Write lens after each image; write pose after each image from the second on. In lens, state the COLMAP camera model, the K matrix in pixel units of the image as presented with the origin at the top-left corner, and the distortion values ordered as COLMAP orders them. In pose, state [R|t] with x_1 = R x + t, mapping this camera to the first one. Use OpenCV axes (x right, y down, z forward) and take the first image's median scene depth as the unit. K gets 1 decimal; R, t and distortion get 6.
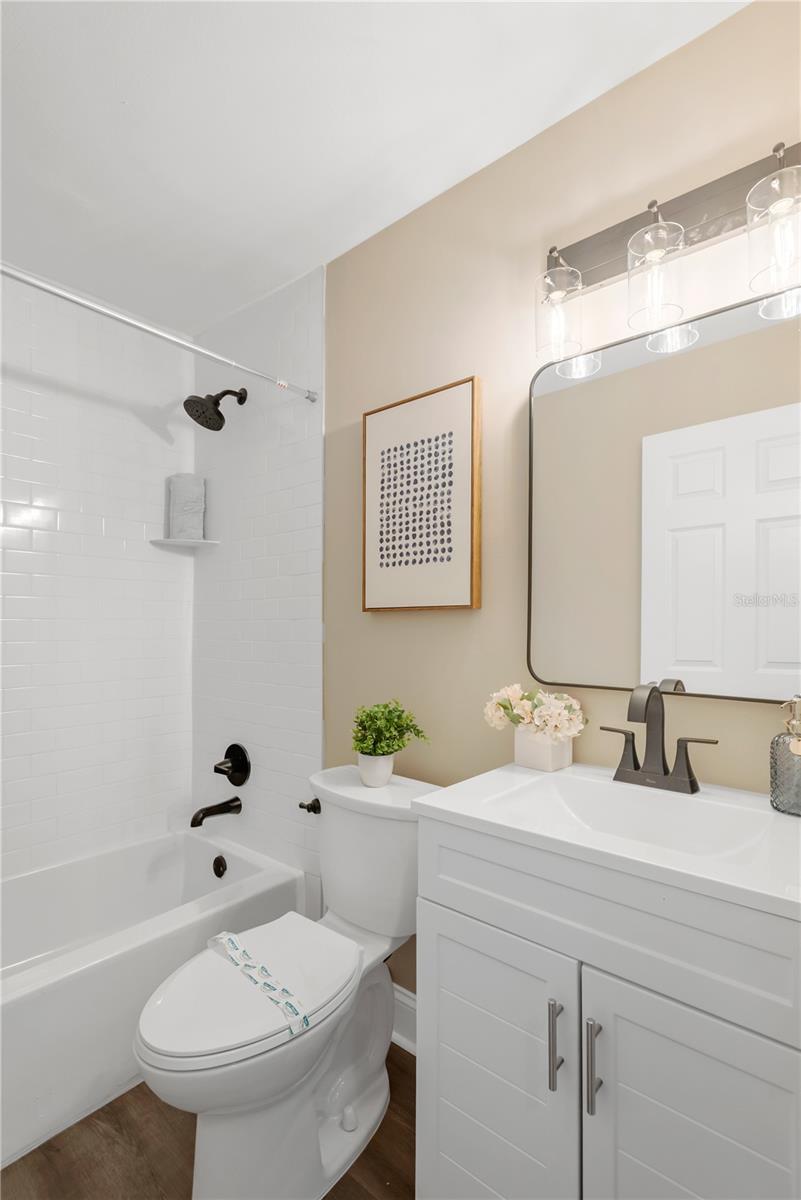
lens RADIAL K [[573.3, 0, 397.3], [0, 573.3, 621.1], [0, 0, 1]] dist [0.010312, -0.000099]
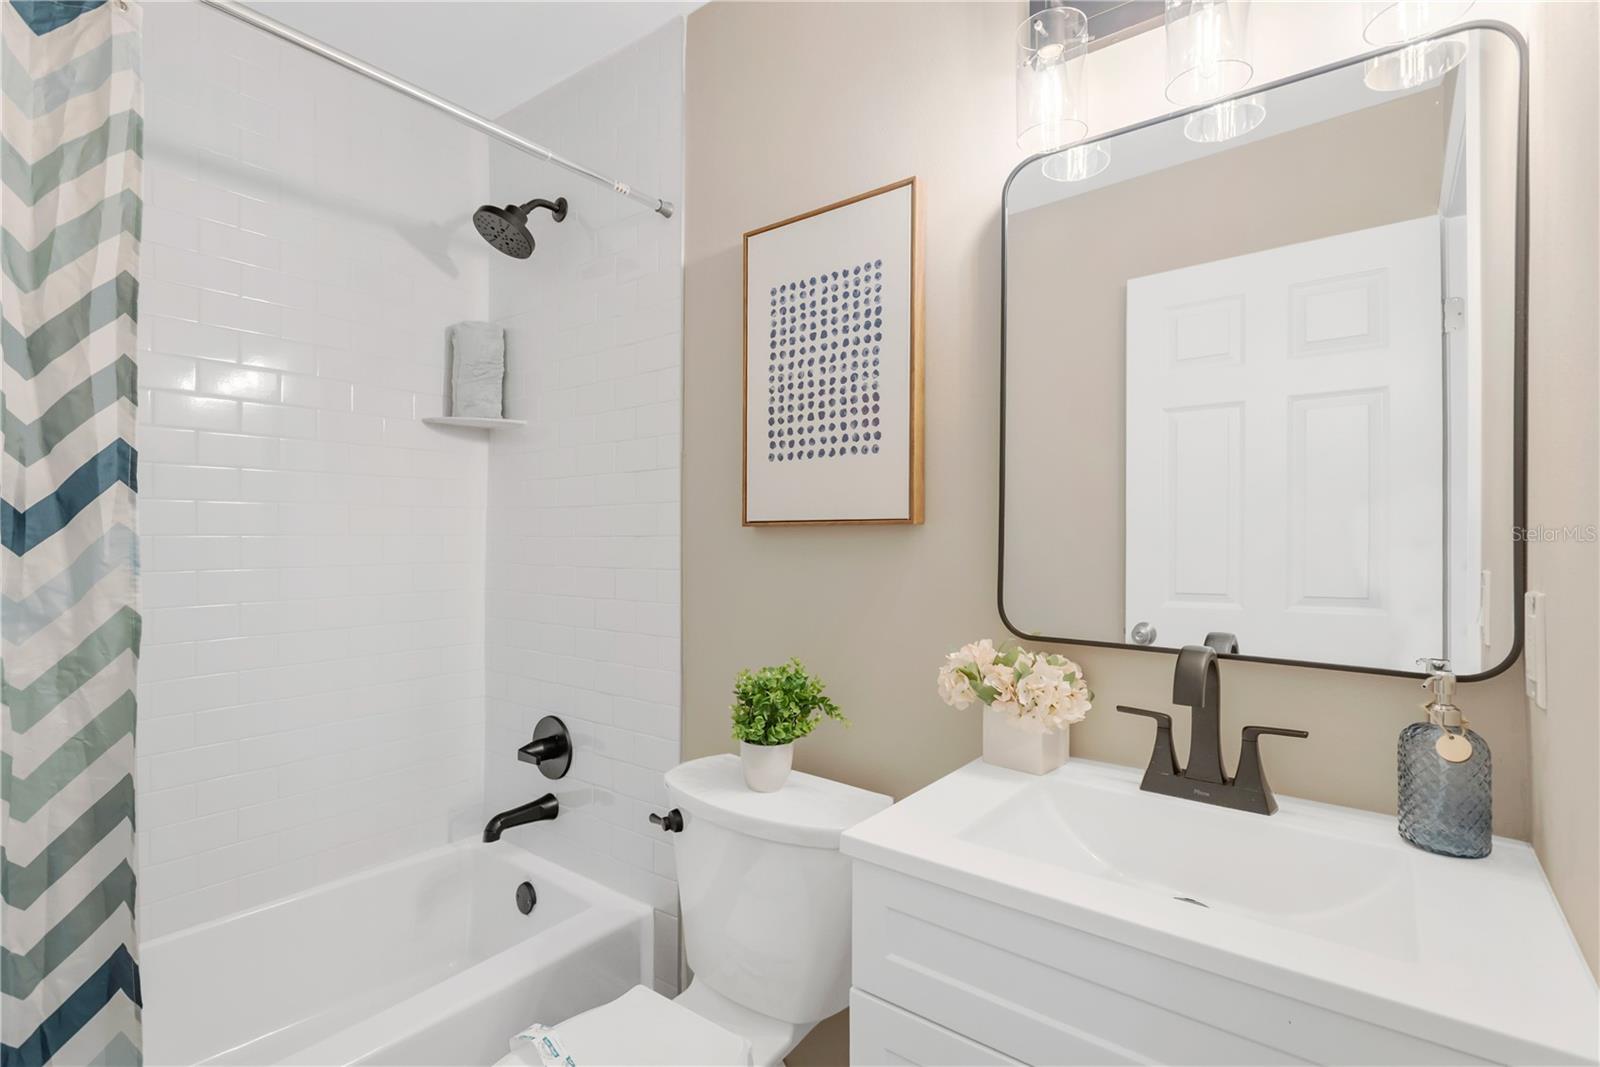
lens RADIAL K [[756.6, 0, 793.9], [0, 756.6, 528.4], [0, 0, 1]] dist [0.010187, -0.000883]
pose [[0.998976, 0.001164, 0.045238, -0.044925], [-0.001151, 0.999999, -0.000311, -0.015476], [-0.045238, 0.000258, 0.998976, 0.117418]]
